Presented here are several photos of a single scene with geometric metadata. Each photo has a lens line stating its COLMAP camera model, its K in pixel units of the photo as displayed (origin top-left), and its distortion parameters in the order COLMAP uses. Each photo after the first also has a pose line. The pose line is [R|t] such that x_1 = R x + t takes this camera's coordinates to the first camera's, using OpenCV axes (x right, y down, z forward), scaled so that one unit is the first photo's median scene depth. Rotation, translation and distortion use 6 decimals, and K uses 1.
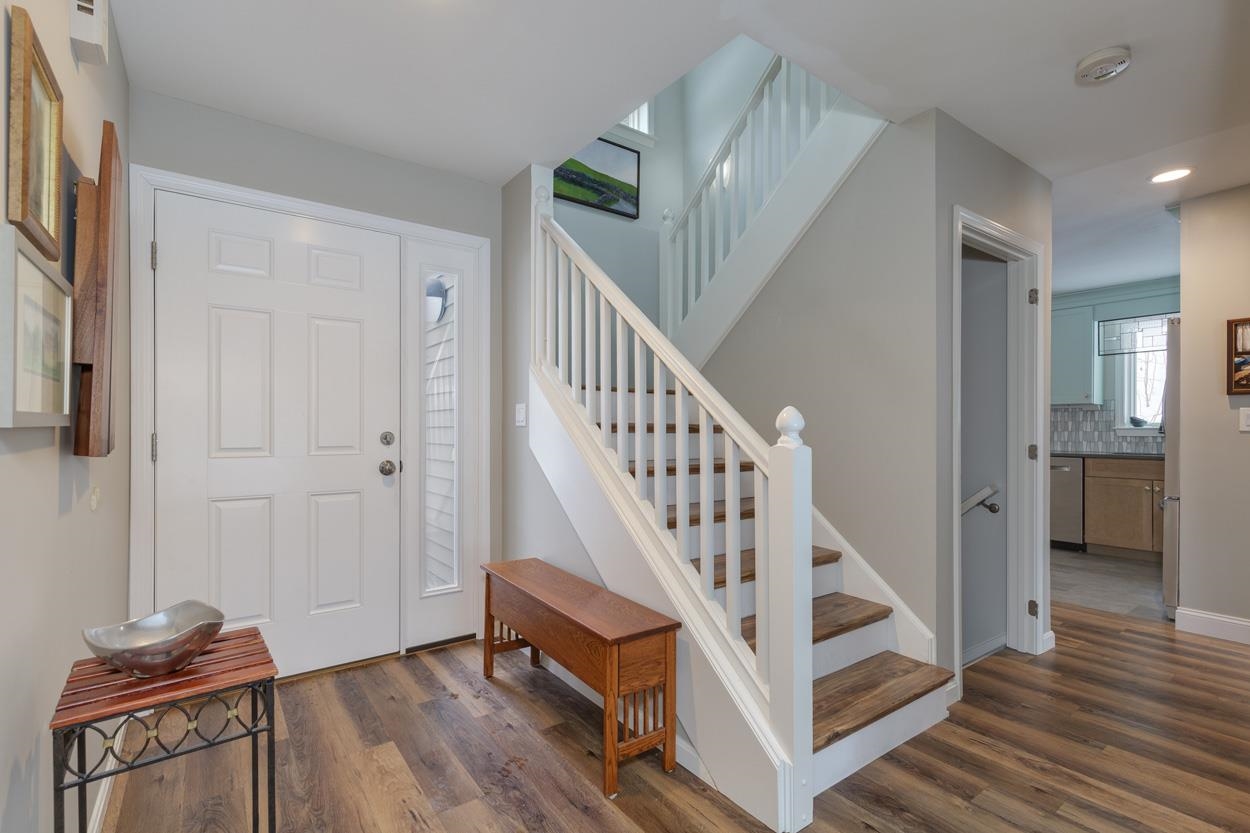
lens RADIAL K [[567.7, 0, 624.7], [0, 567.7, 427.3], [0, 0, 1]] dist [0.001970, 0.000160]
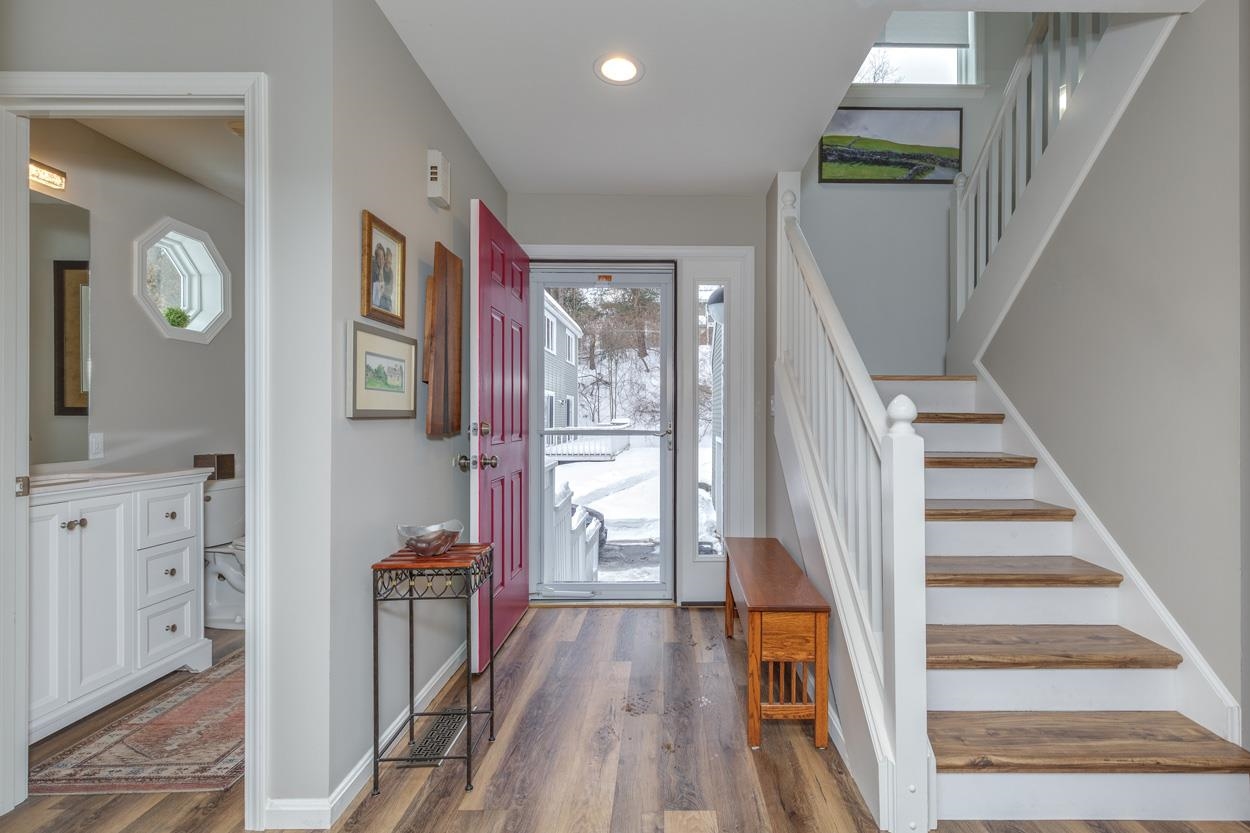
lens RADIAL K [[578.6, 0, 665.6], [0, 578.6, 415.9], [0, 0, 1]] dist [0.001254, 0.000030]
pose [[0.816858, -0.002356, -0.576834, 0.367346], [0.000887, 0.999996, -0.002828, 0.001285], [0.576838, 0.001799, 0.816856, -0.022016]]
